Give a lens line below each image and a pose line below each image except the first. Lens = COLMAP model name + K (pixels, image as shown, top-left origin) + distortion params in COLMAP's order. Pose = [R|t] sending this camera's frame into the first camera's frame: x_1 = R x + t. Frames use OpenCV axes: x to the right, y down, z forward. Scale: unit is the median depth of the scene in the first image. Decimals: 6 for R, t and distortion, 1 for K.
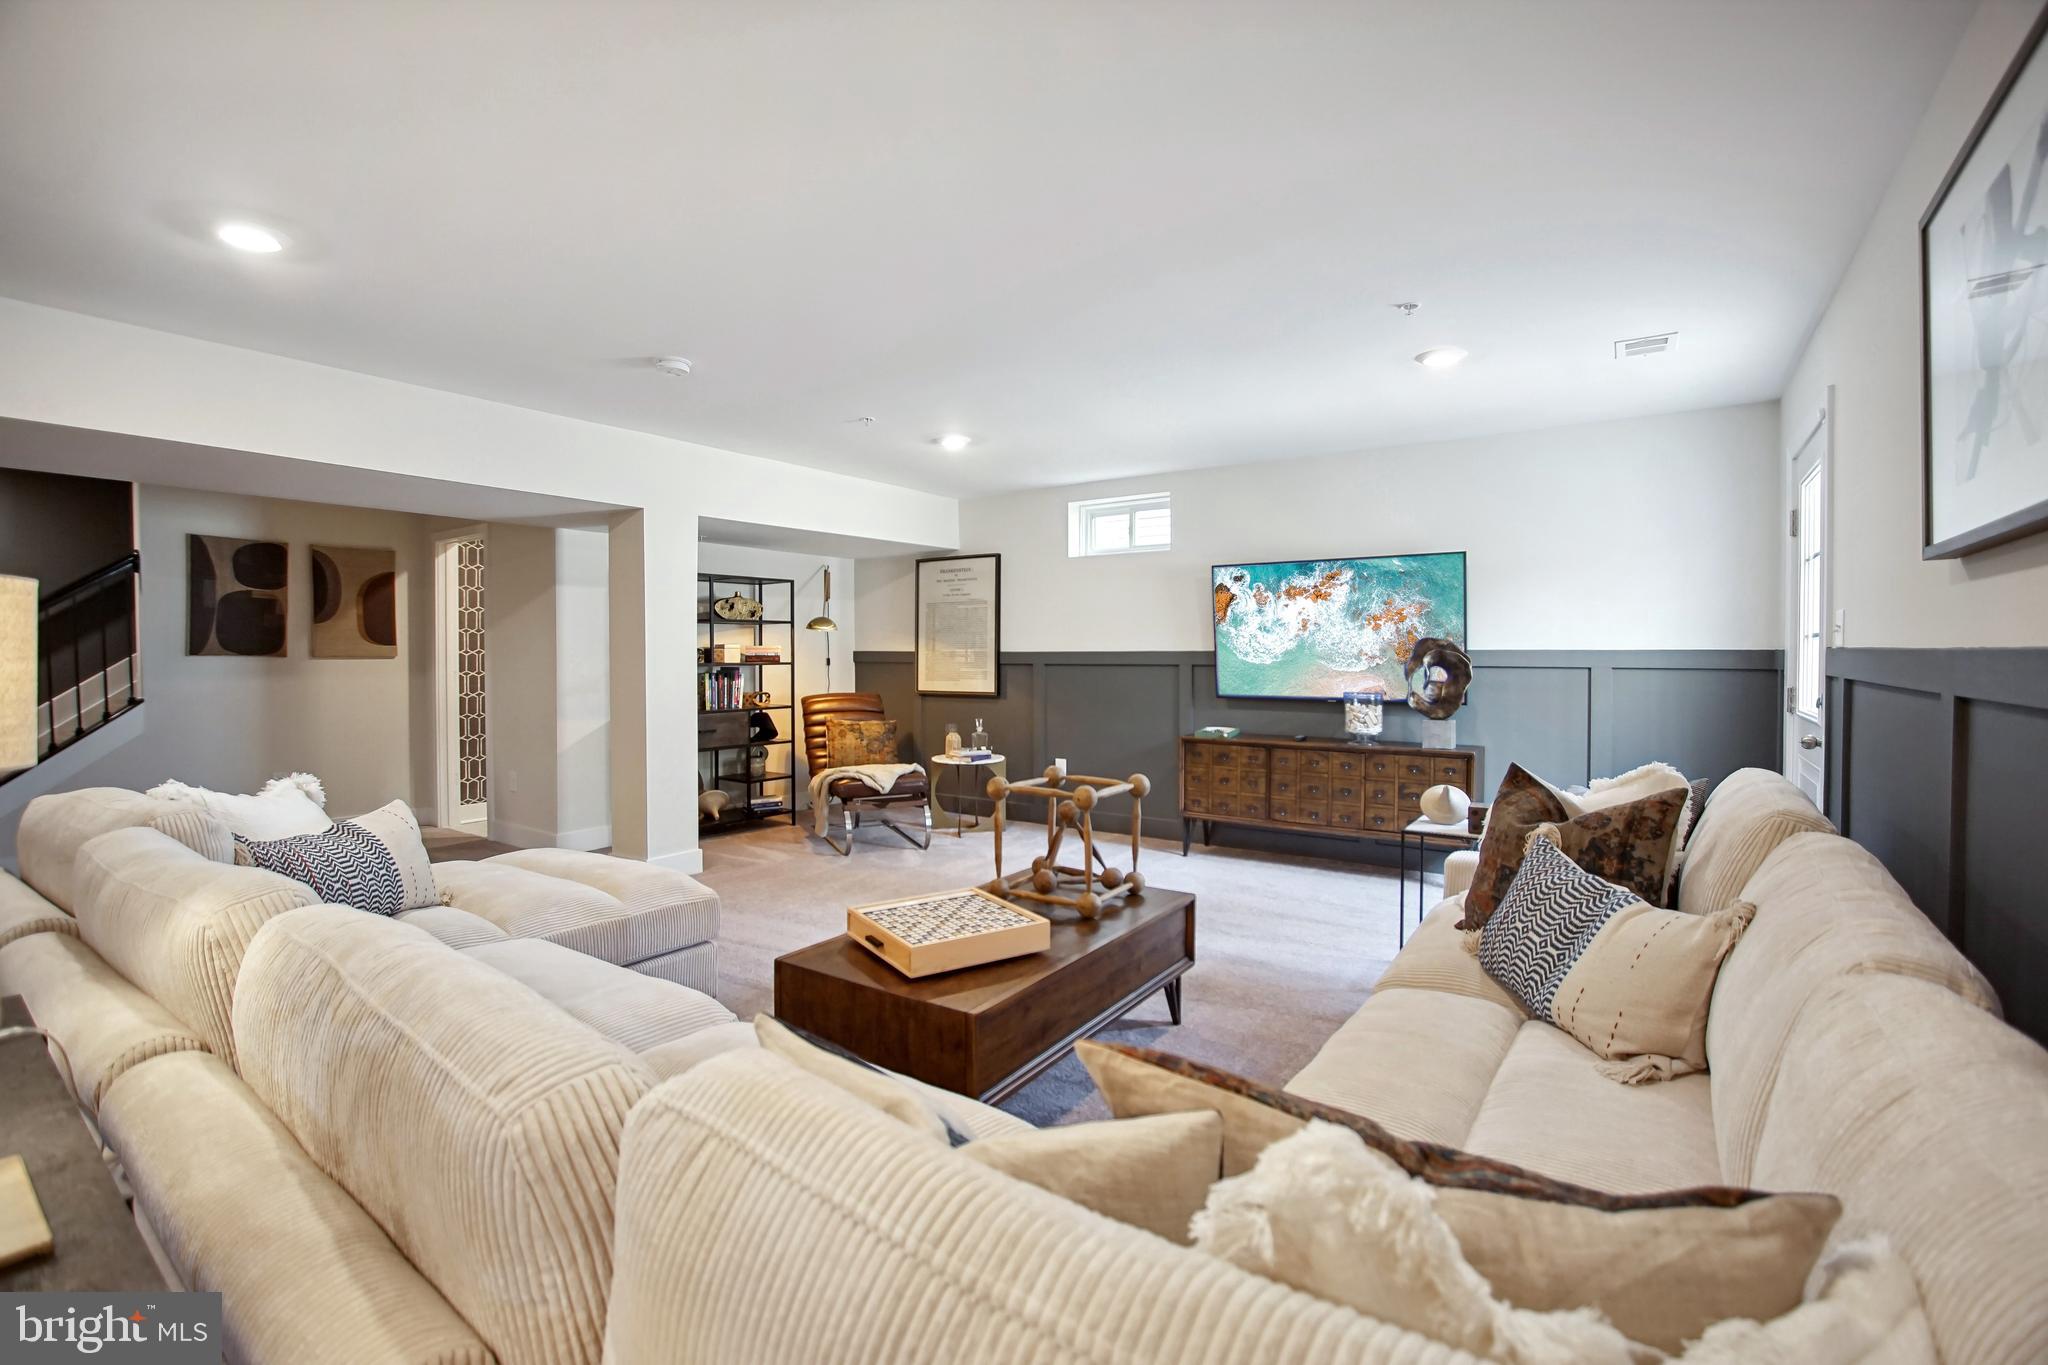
lens RADIAL K [[920.3, 0, 1026.7], [0, 920.3, 664.9], [0, 0, 1]] dist [-0.001502, 0.000490]
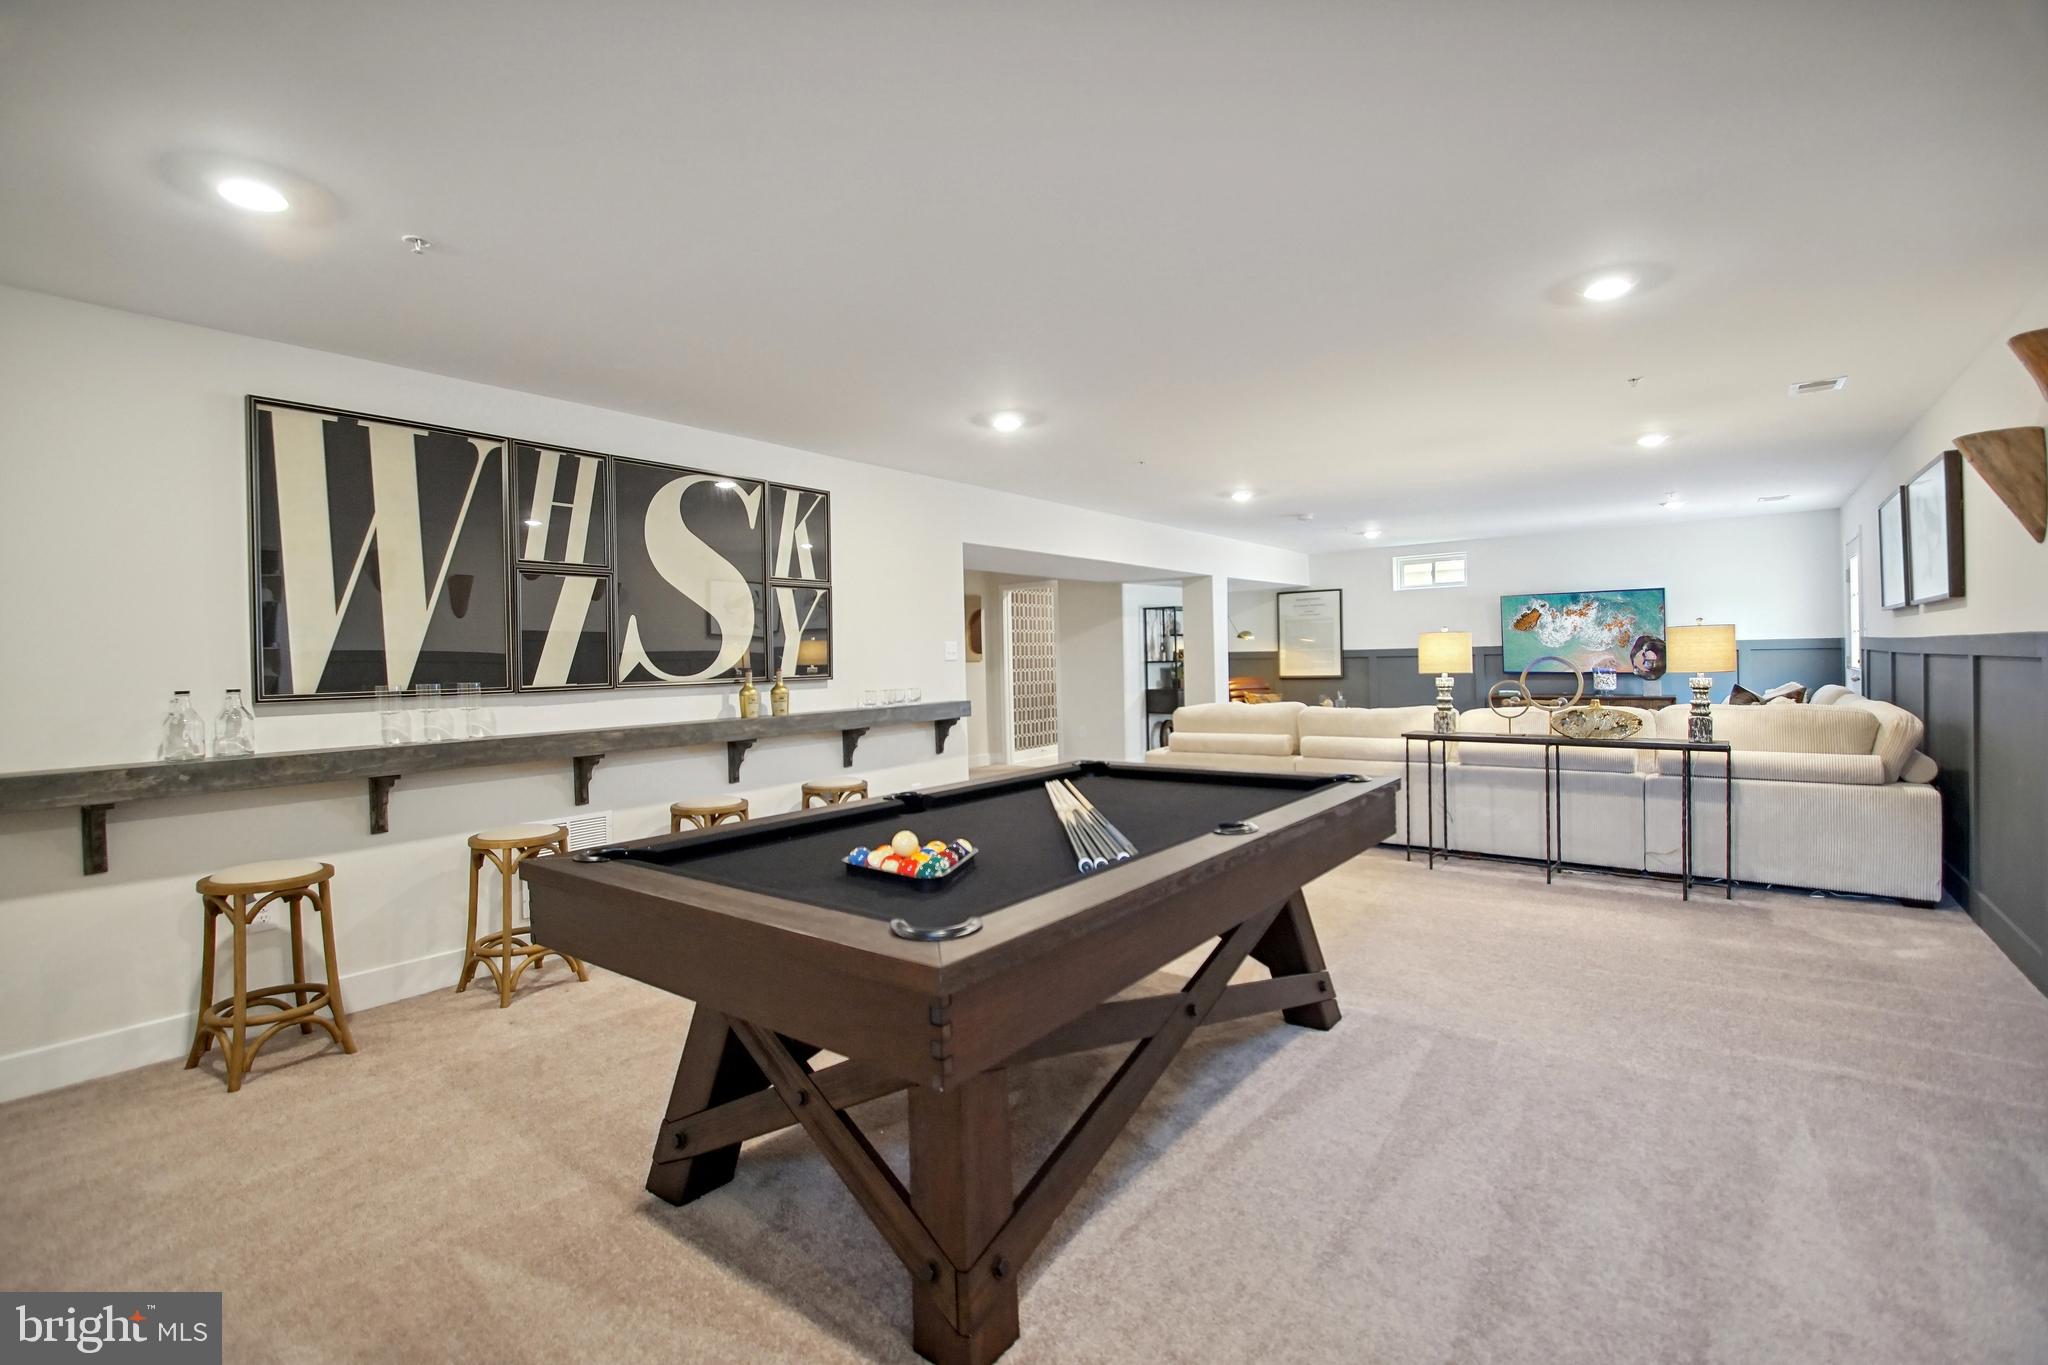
lens RADIAL K [[920.3, 0, 1026.7], [0, 920.3, 664.9], [0, 0, 1]] dist [-0.001502, 0.000490]
pose [[0.998967, -0.020010, -0.040788, -0.680847], [0.019811, 0.999790, -0.005285, 0.012058], [0.040885, 0.004471, 0.999154, -0.836132]]
